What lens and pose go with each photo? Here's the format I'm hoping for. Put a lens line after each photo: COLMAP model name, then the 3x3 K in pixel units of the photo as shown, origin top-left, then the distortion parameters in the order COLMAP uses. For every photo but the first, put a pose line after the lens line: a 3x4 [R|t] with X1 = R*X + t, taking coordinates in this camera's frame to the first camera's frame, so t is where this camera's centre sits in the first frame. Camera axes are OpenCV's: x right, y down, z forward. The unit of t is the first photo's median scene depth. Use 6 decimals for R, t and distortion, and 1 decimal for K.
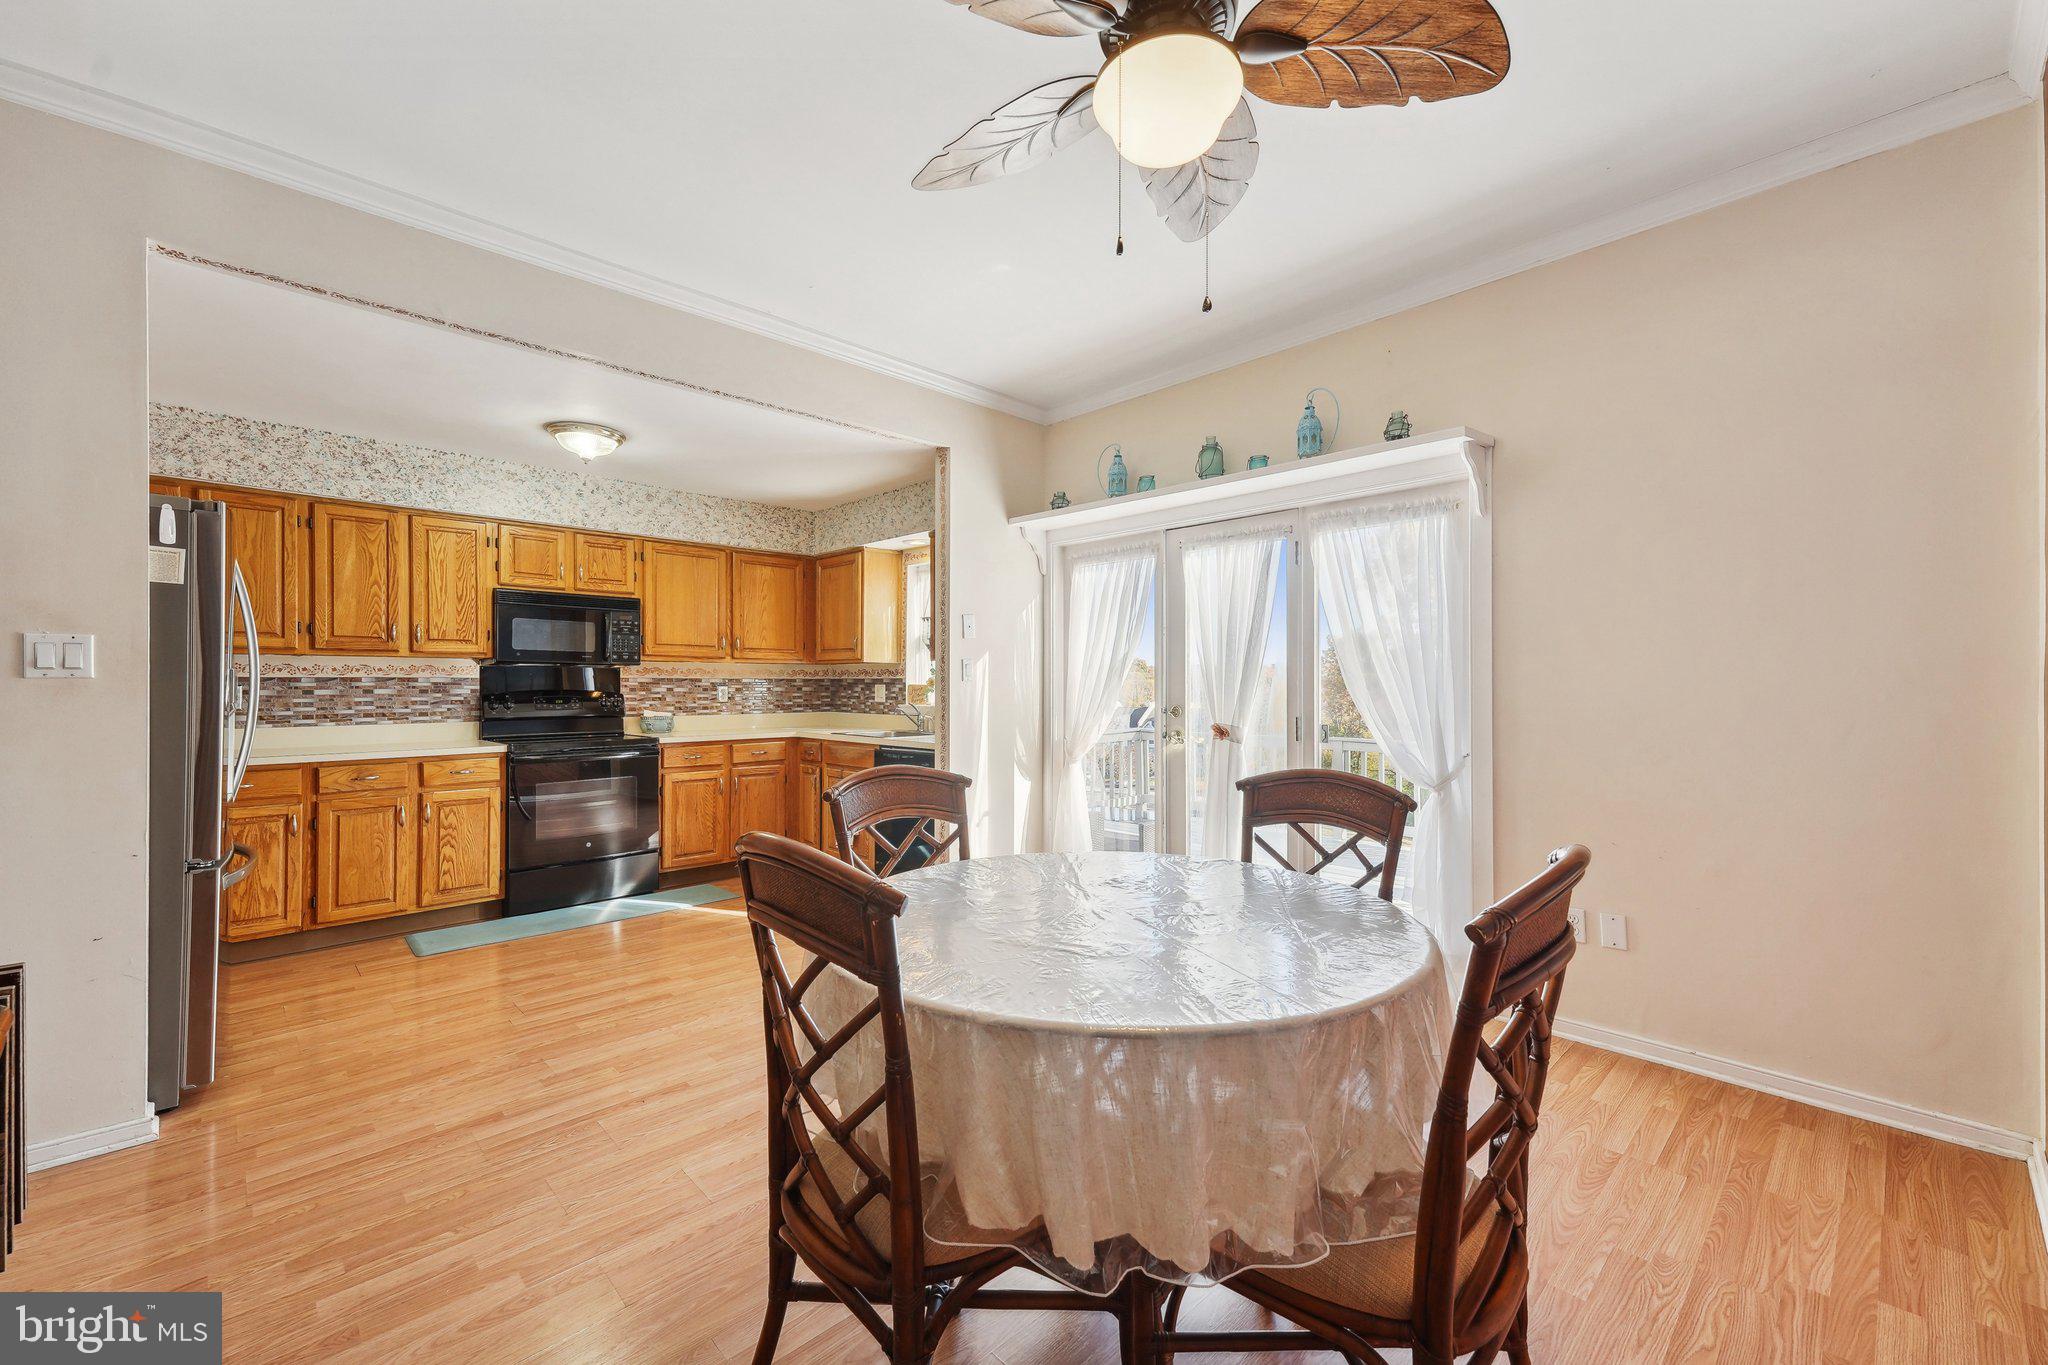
lens RADIAL K [[833.4, 0, 1025.4], [0, 833.4, 679.9], [0, 0, 1]] dist [0.021057, -0.000862]
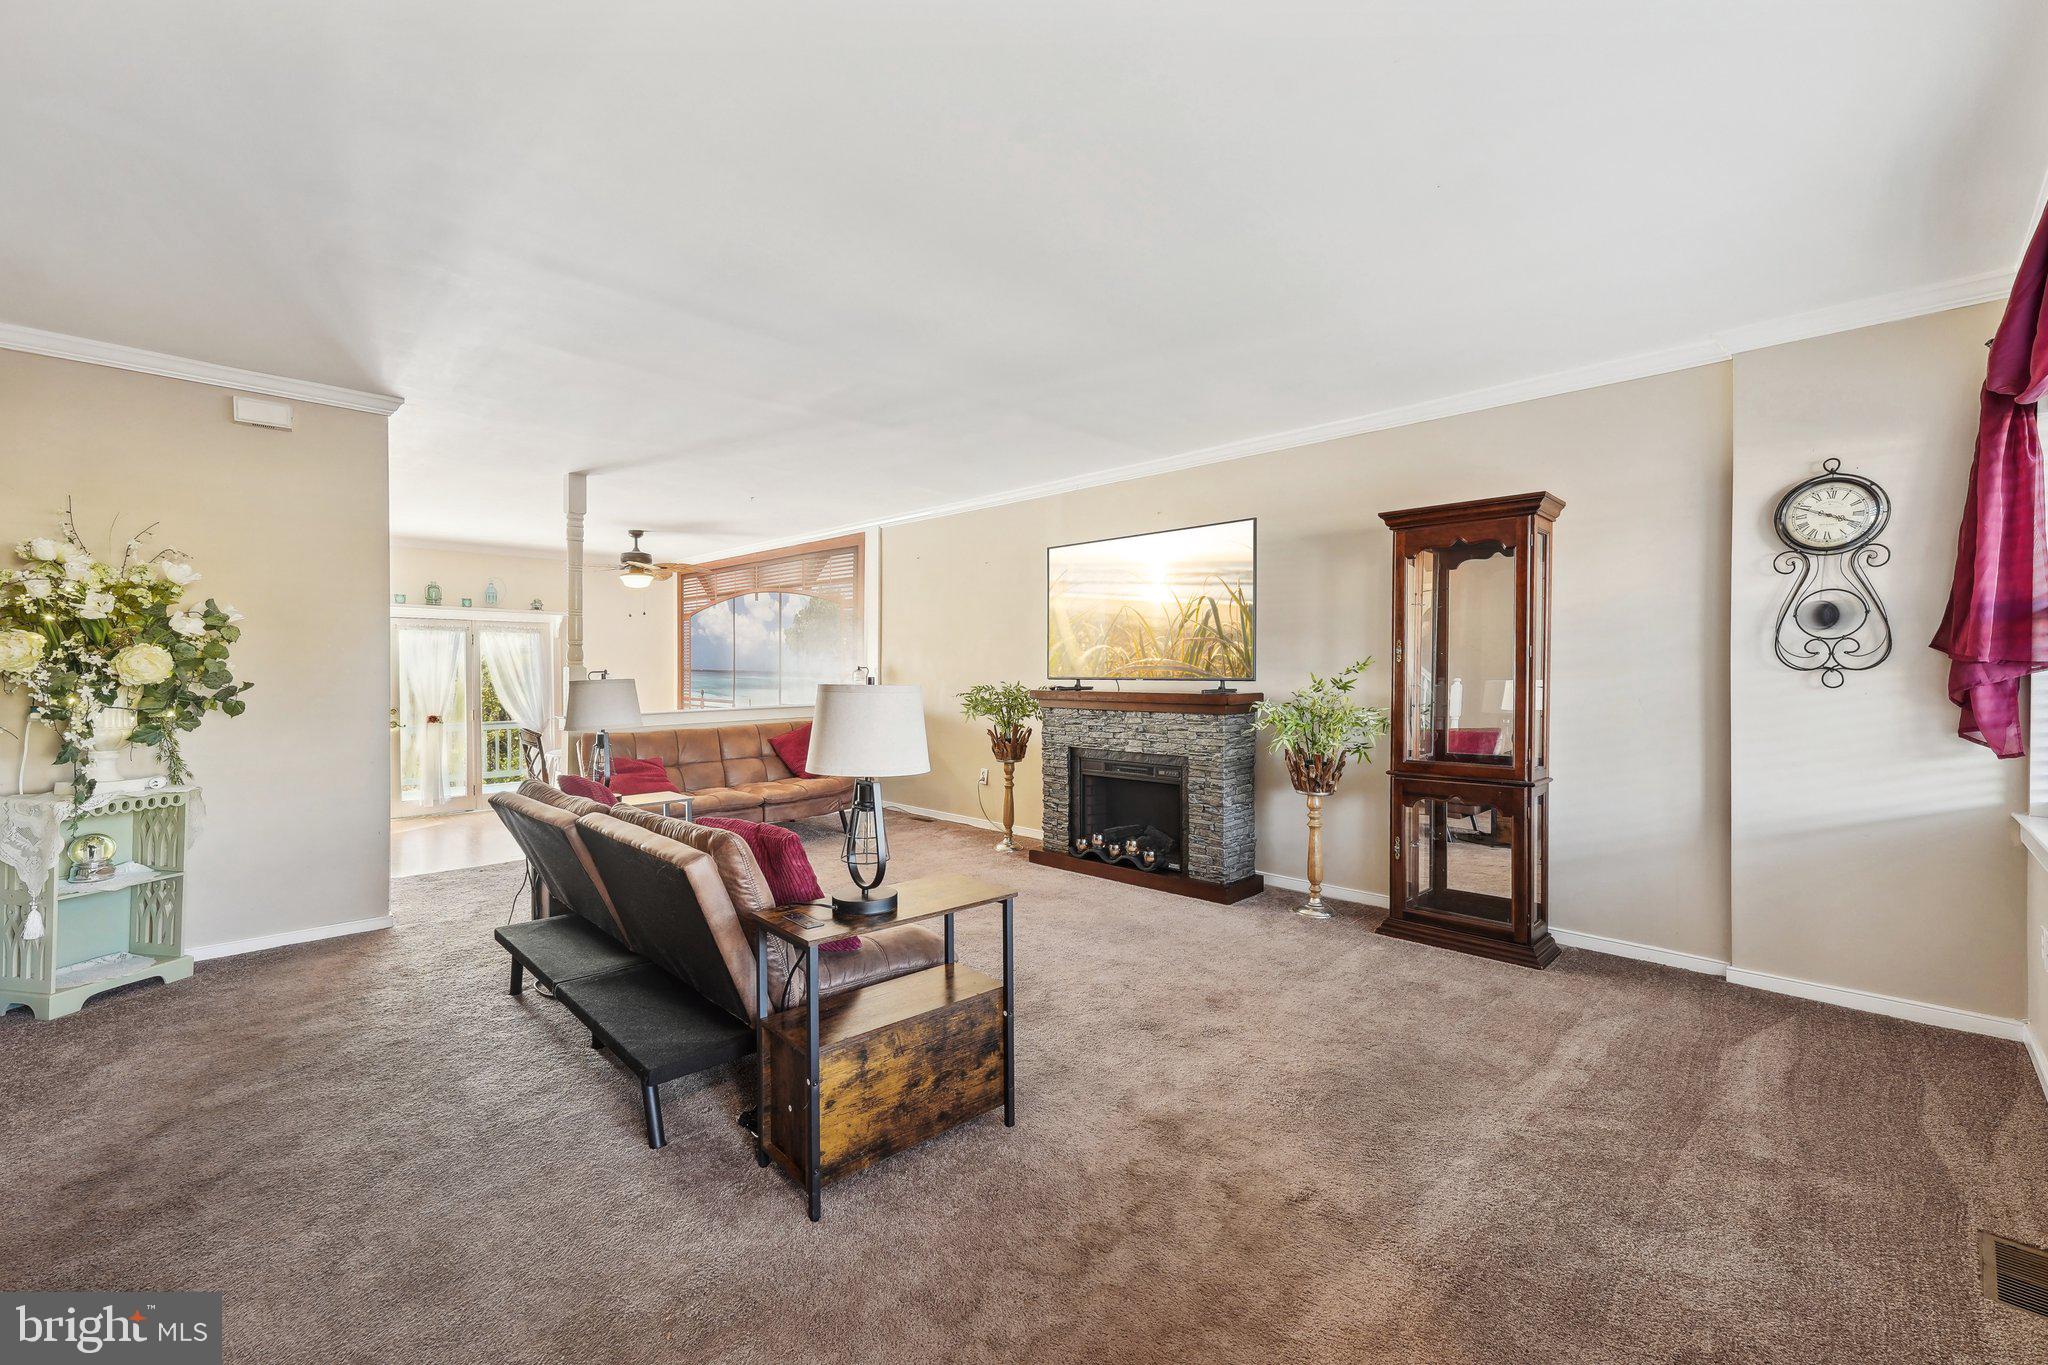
lens RADIAL K [[833.4, 0, 1024.7], [0, 833.4, 681.8], [0, 0, 1]] dist [0.021057, -0.000862]
pose [[-0.031199, -0.011412, 0.999448, -1.716716], [-0.004270, 0.999927, 0.011284, -0.056787], [-0.999504, -0.003915, -0.031245, -0.387122]]
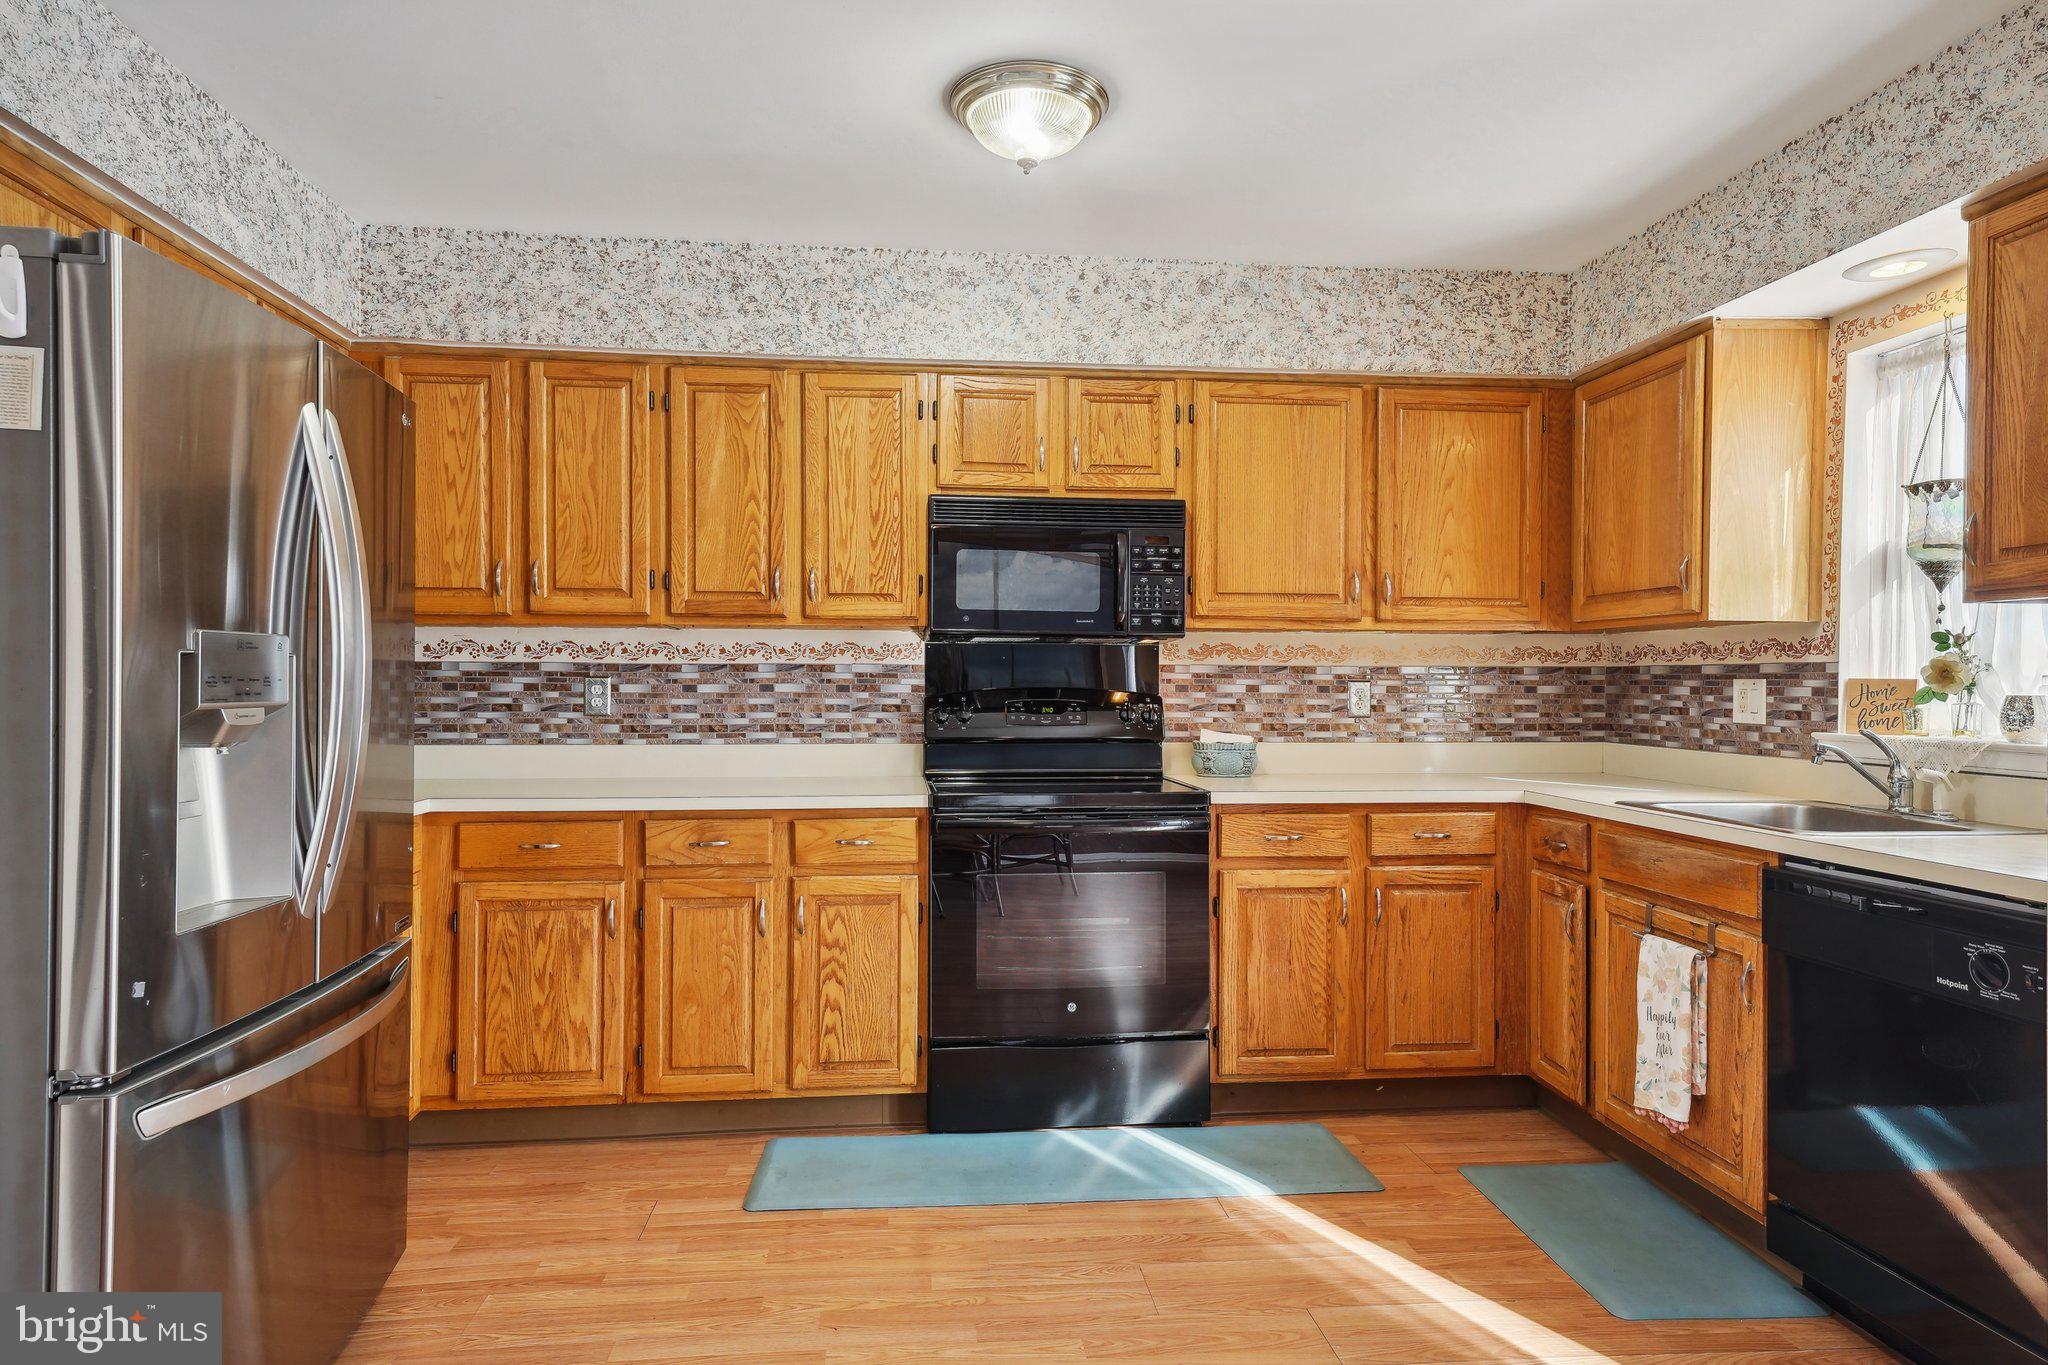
lens RADIAL K [[1179.0, 0, 1007.3], [0, 1179.0, 687.4], [0, 0, 1]] dist [0.020283, -0.001964]
pose [[0.780108, 0.005745, -0.625618, -0.128172], [-0.000642, 0.999965, 0.008381, 0.006407], [0.625645, -0.006137, 0.780084, 0.456764]]
